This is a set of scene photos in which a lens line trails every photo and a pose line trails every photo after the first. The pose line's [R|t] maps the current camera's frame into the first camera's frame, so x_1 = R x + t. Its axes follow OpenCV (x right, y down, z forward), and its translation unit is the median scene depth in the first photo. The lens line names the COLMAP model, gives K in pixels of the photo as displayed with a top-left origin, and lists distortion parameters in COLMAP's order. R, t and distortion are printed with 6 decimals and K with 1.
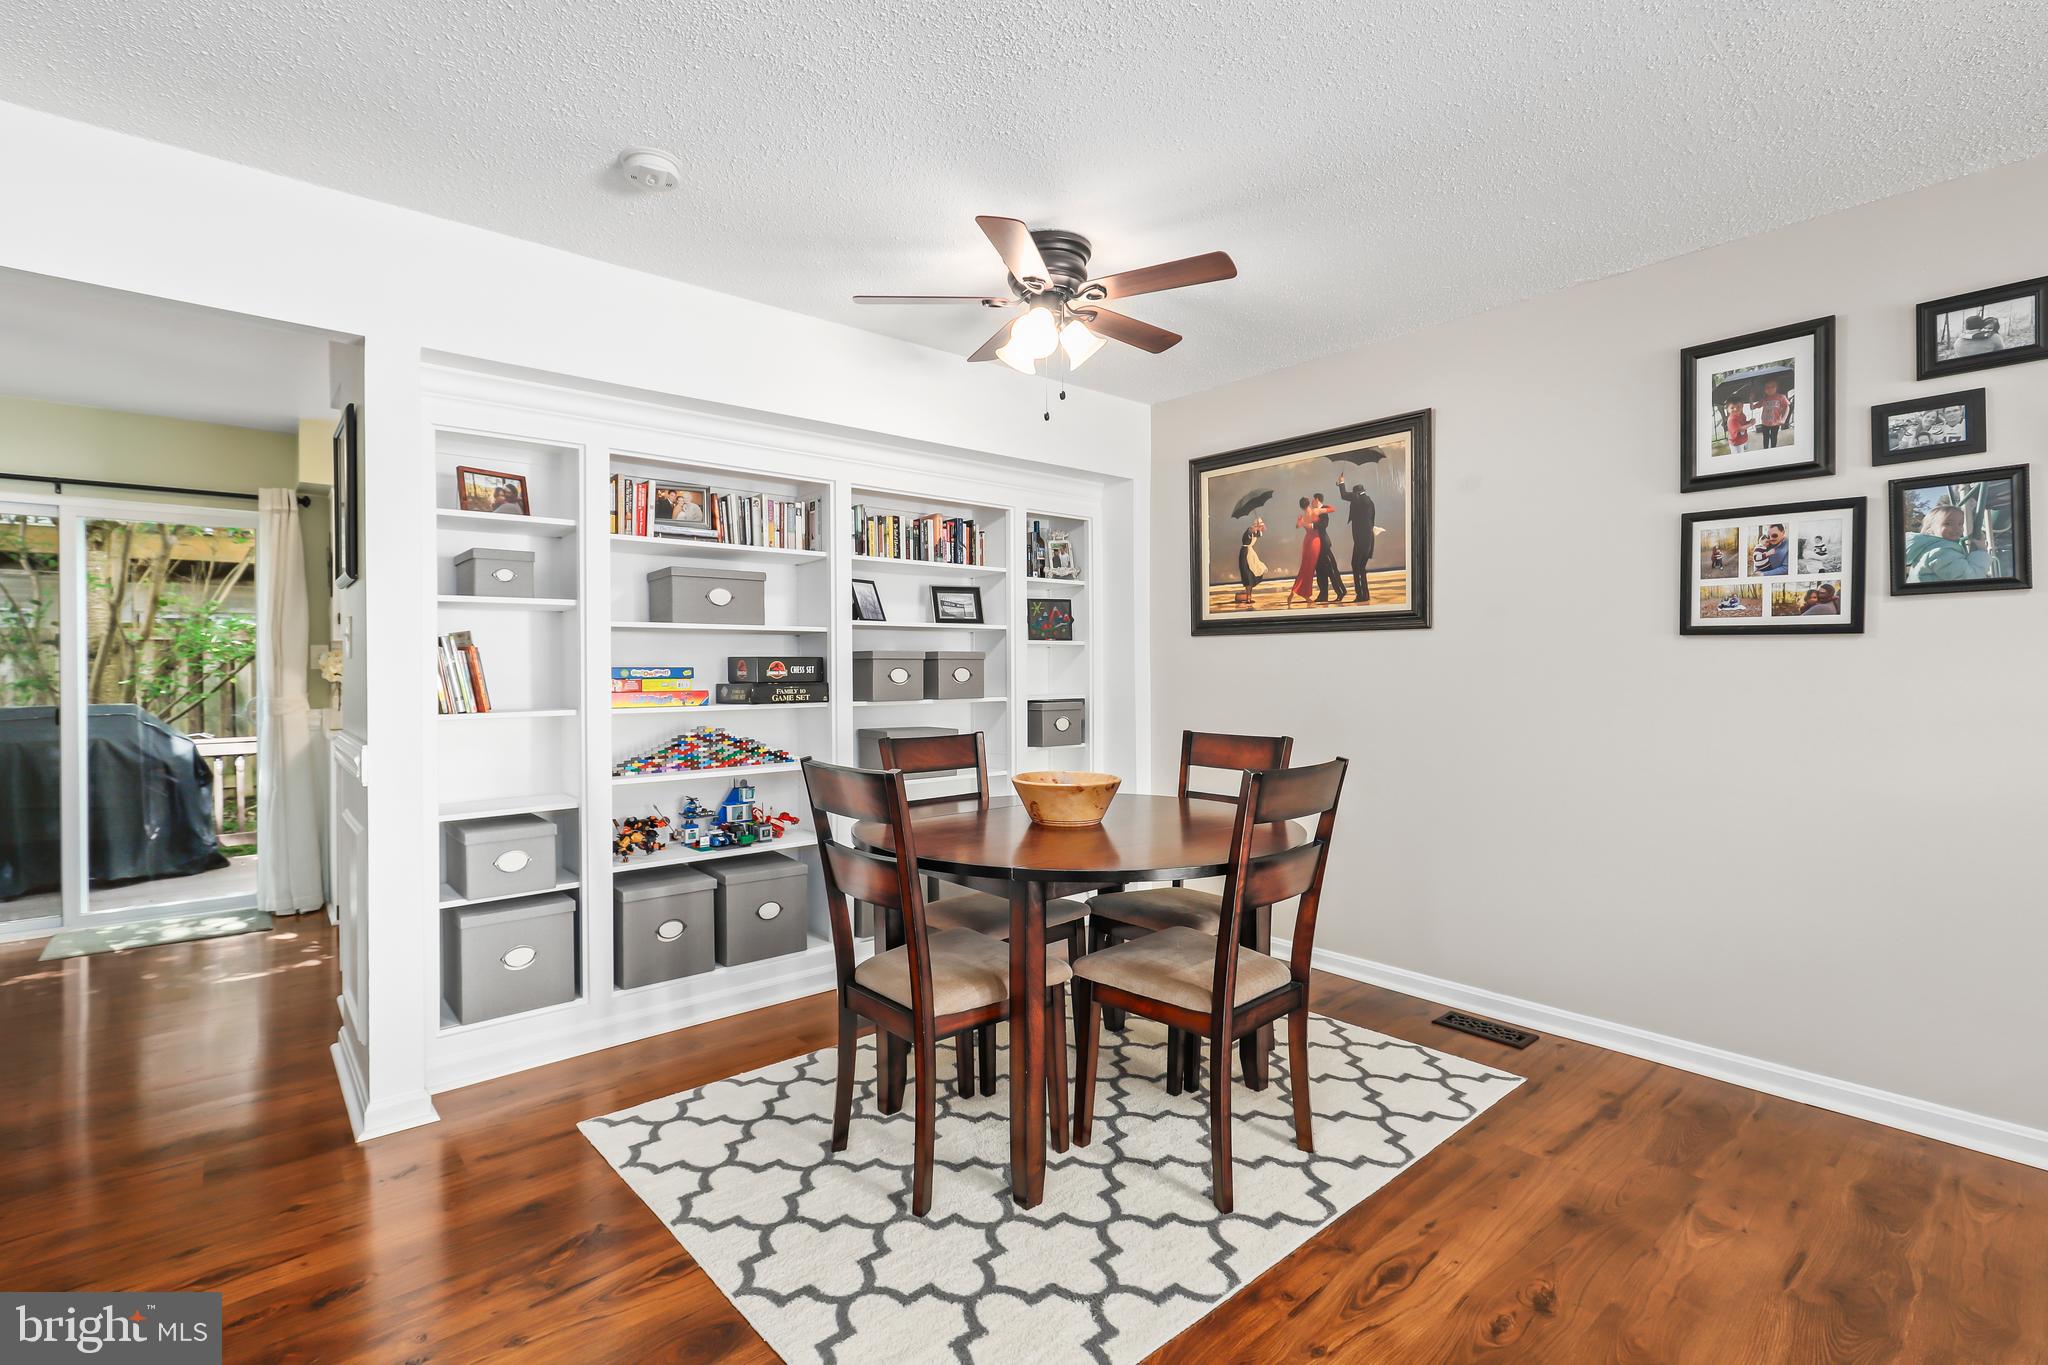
lens RADIAL K [[937.2, 0, 1031.1], [0, 937.2, 668.9], [0, 0, 1]] dist [-0.002403, -0.000760]
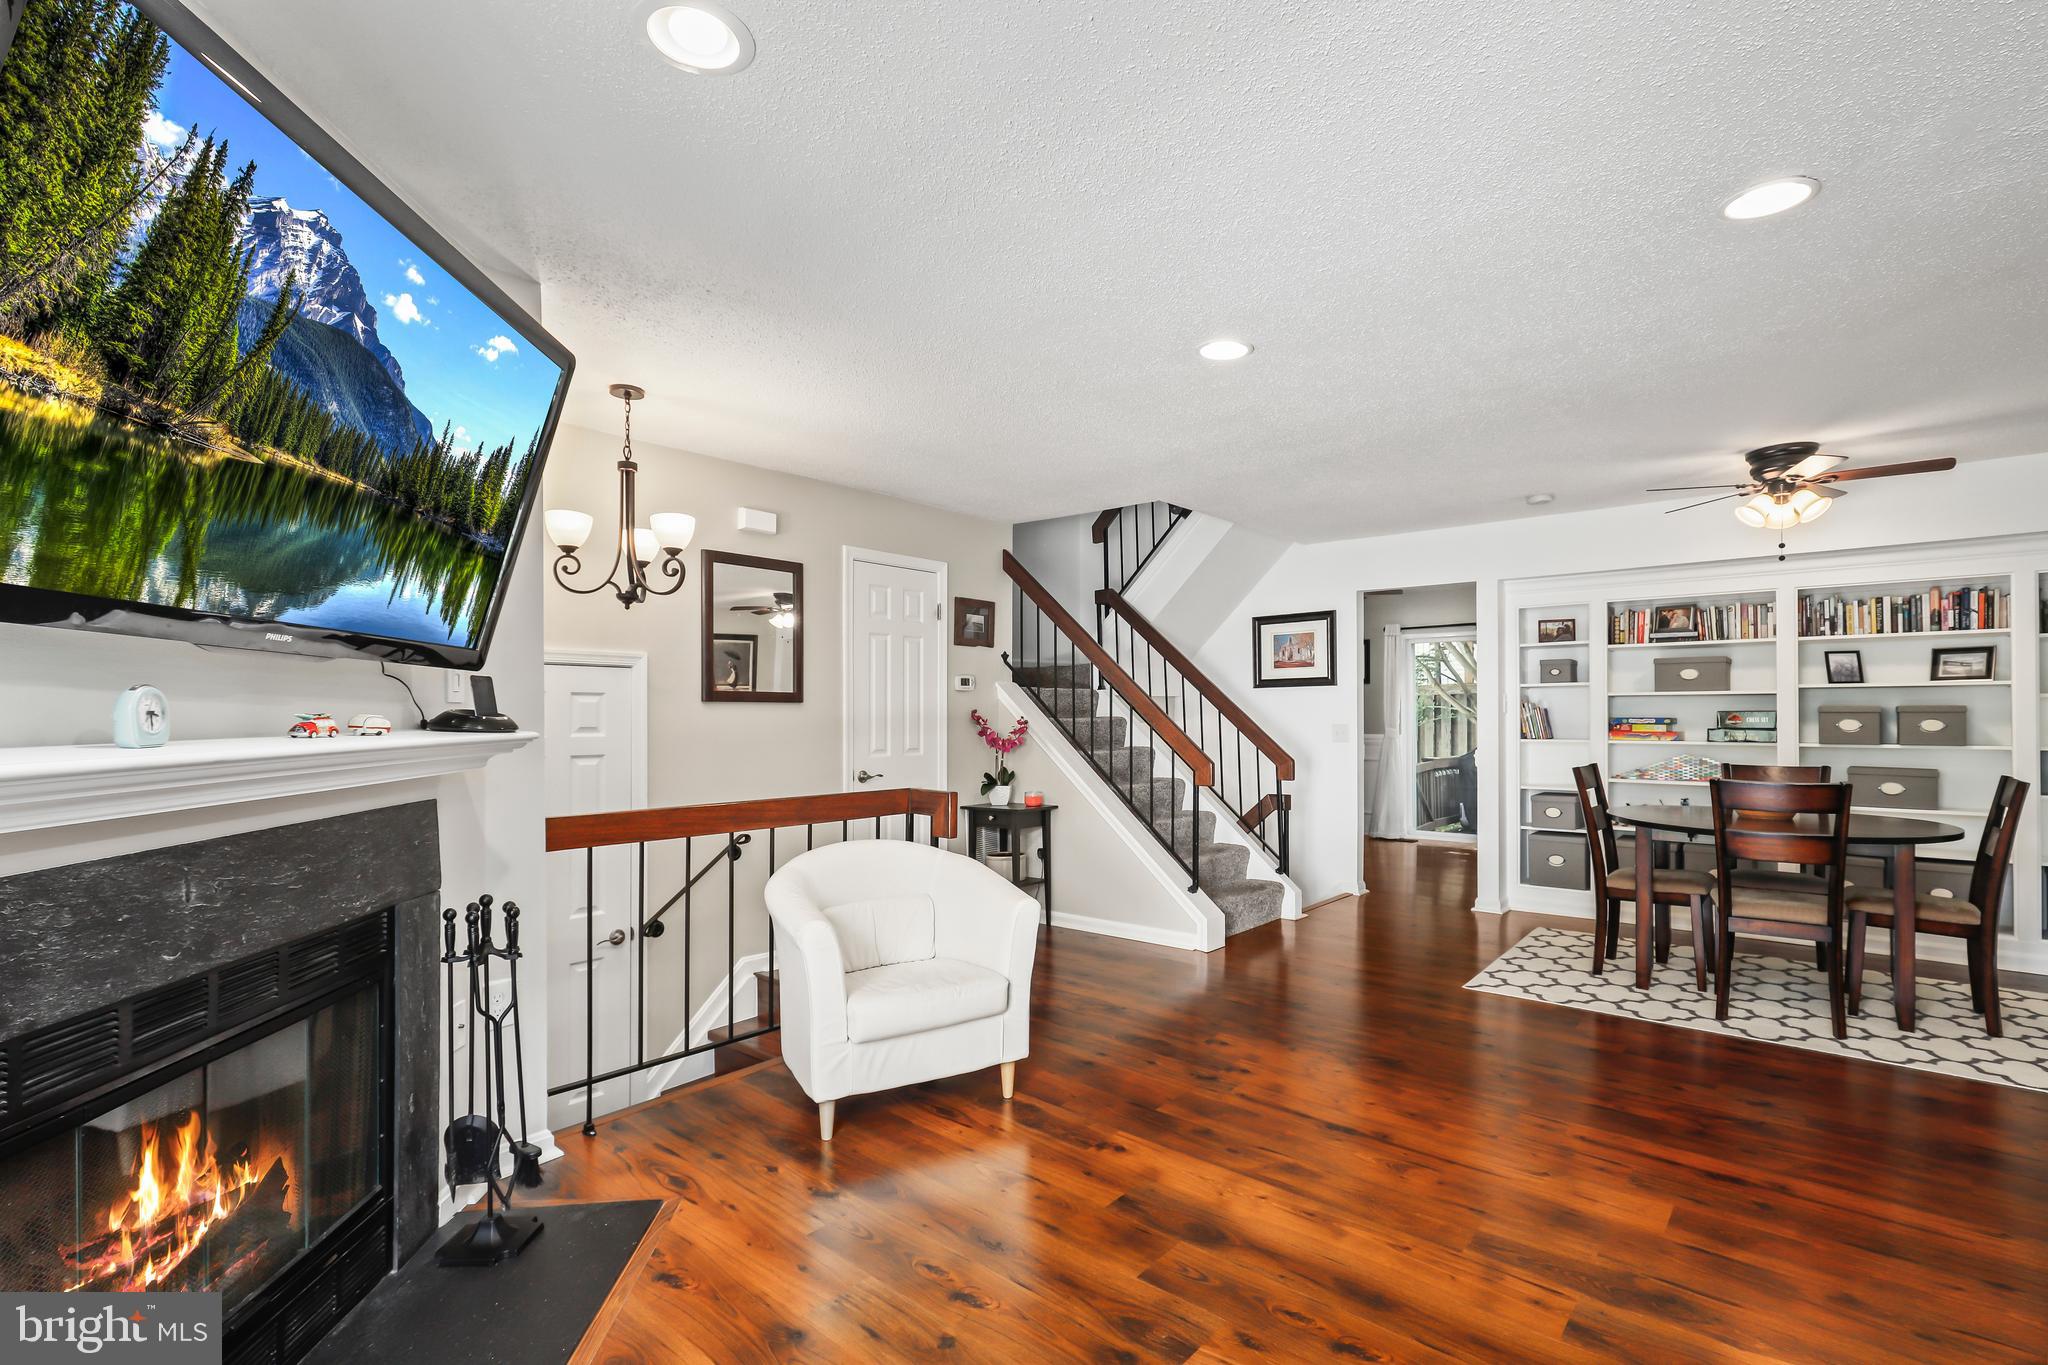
lens RADIAL K [[926.2, 0, 1034.5], [0, 926.2, 707.1], [0, 0, 1]] dist [-0.000548, 0.000220]
pose [[0.147752, -0.000673, -0.989024, 1.346874], [0.001049, 0.999999, -0.000523, -0.025451], [0.989024, -0.000961, 0.147752, -0.444130]]
